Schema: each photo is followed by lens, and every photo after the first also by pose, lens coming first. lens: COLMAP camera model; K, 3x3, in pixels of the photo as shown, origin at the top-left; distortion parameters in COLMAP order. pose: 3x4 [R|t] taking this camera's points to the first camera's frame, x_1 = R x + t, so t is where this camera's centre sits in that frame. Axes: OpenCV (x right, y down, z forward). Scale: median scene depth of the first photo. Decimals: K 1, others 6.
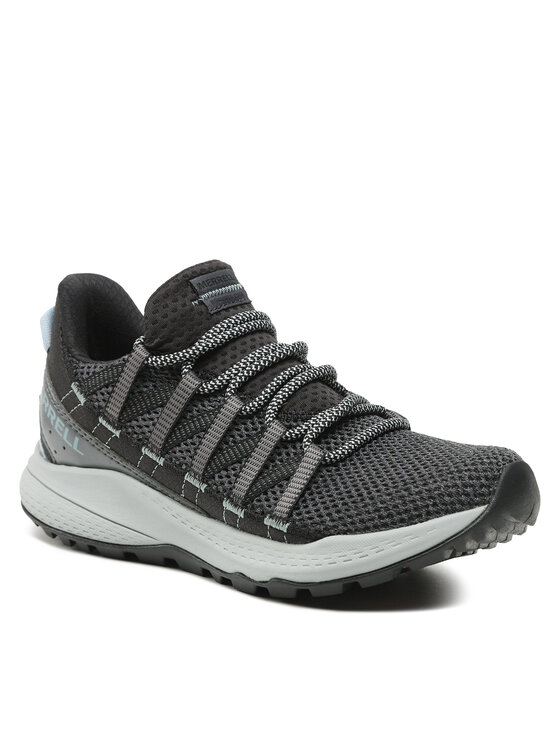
lens RADIAL K [[2206.2, 0, 280.0], [0, 2206.2, 373.0], [0, 0, 1]] dist [-0.039294, 0.030895]
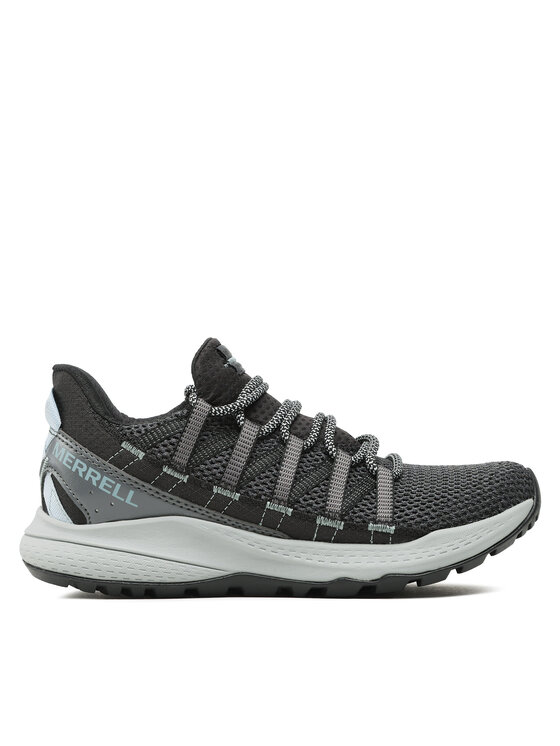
lens RADIAL K [[1679.9, 0, 280.0], [0, 1679.9, 373.0], [0, 0, 1]] dist [0.069324, 0.107811]
pose [[0.870434, -0.023810, 0.491710, -0.453208], [0.108475, 0.983556, -0.144399, 0.103859], [-0.480186, 0.179028, 0.858703, 0.237581]]
